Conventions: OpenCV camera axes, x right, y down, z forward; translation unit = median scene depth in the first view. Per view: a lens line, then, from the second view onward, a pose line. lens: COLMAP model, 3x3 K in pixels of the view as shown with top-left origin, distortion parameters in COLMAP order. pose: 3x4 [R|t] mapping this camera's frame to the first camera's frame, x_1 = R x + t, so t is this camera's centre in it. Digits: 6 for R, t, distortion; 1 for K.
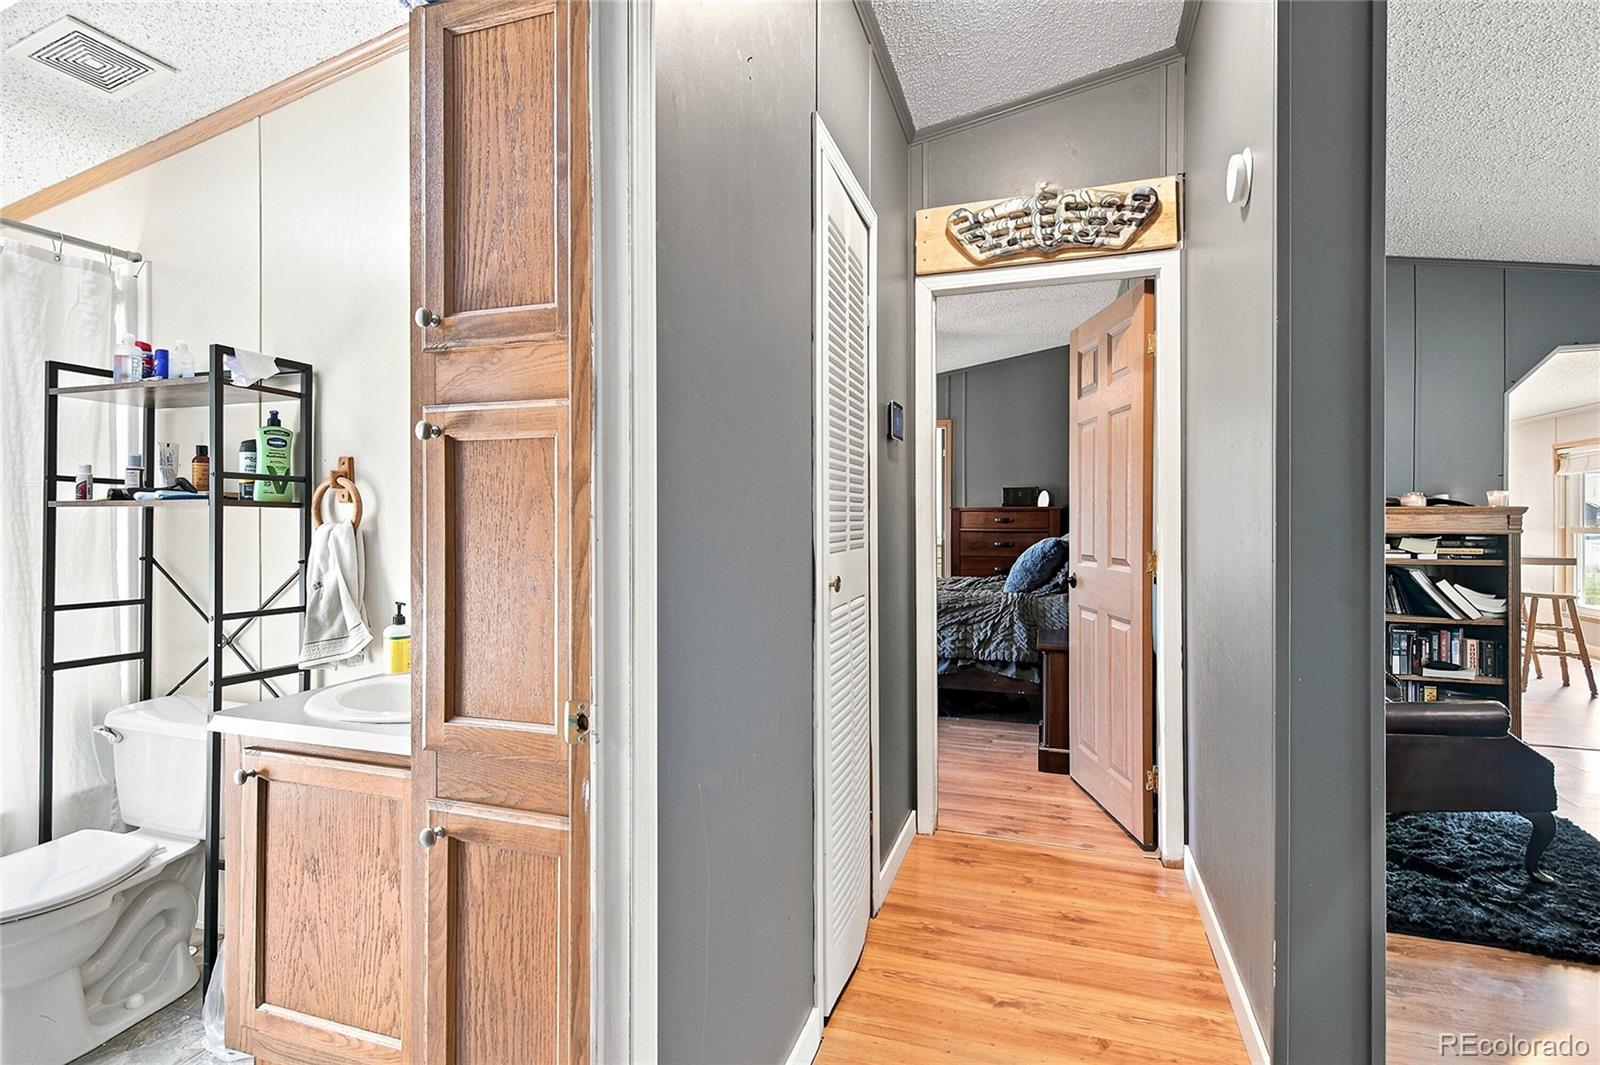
lens RADIAL K [[780.8, 0, 800.0], [0, 780.8, 532.5], [0, 0, 1]] dist [0.001288, 0.000801]
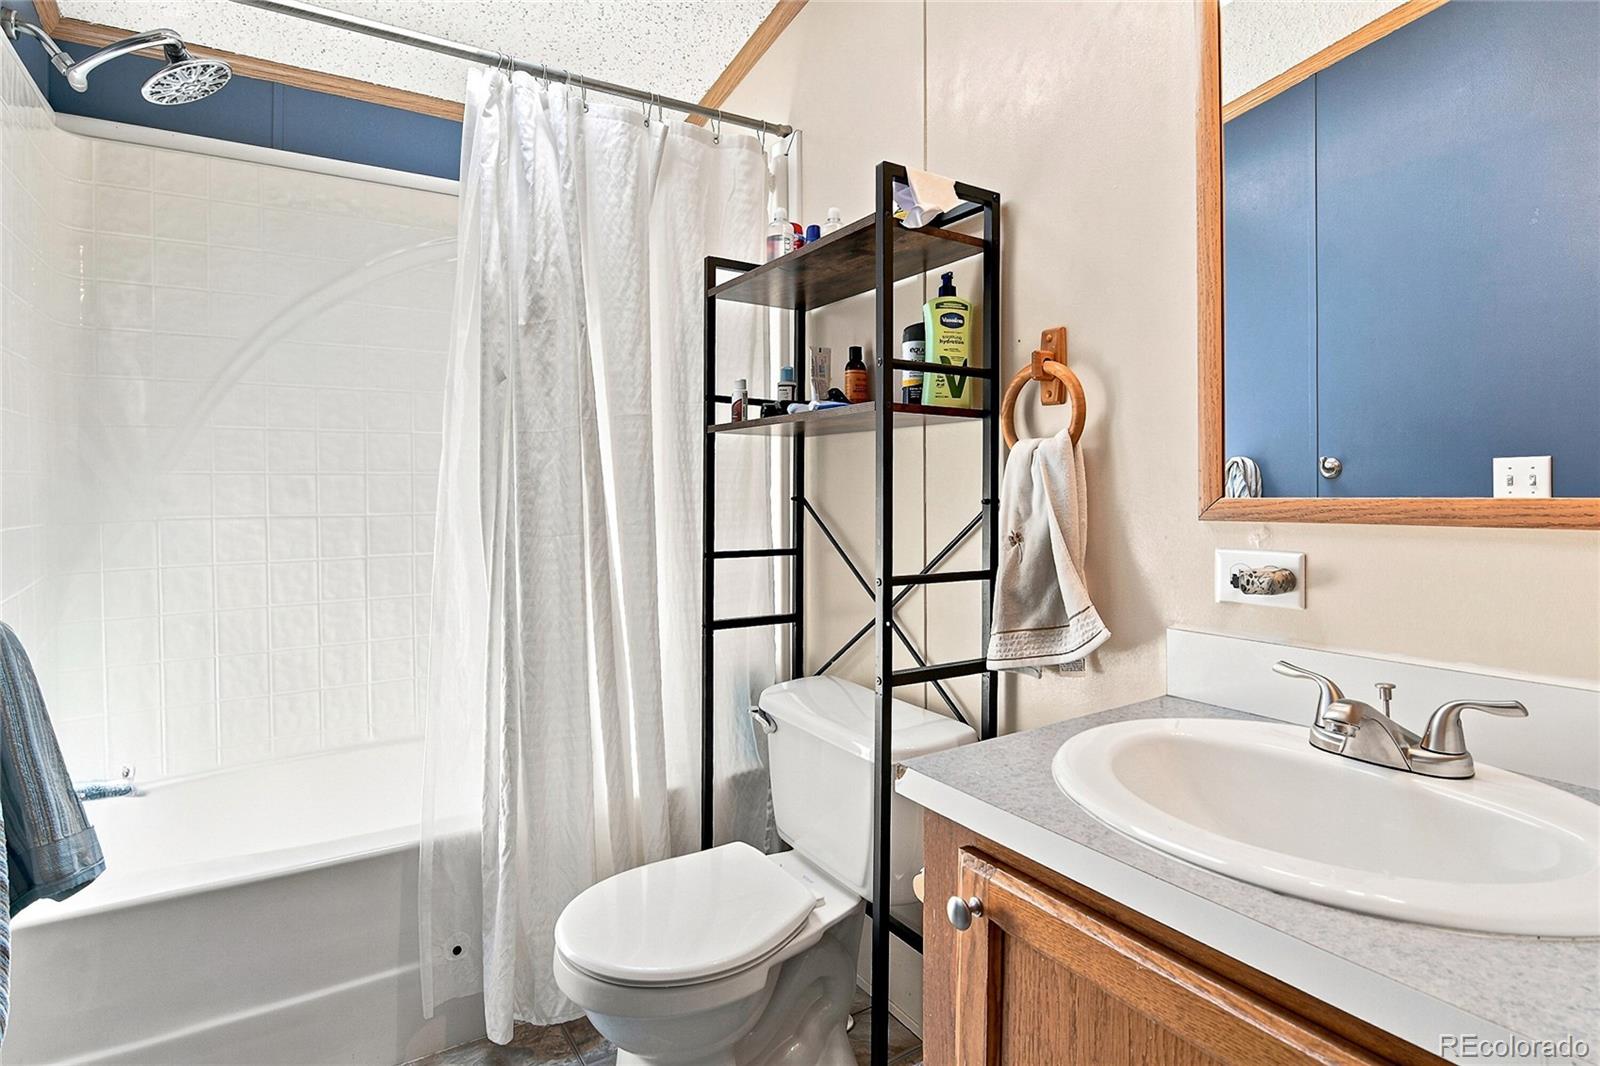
lens RADIAL K [[780.8, 0, 800.0], [0, 780.8, 533.0], [0, 0, 1]] dist [0.001288, 0.000801]
pose [[0.775703, 0.029609, -0.630403, -0.352437], [0.001477, 0.998811, 0.048729, 0.032193], [0.631096, -0.038731, 0.774737, 0.407444]]
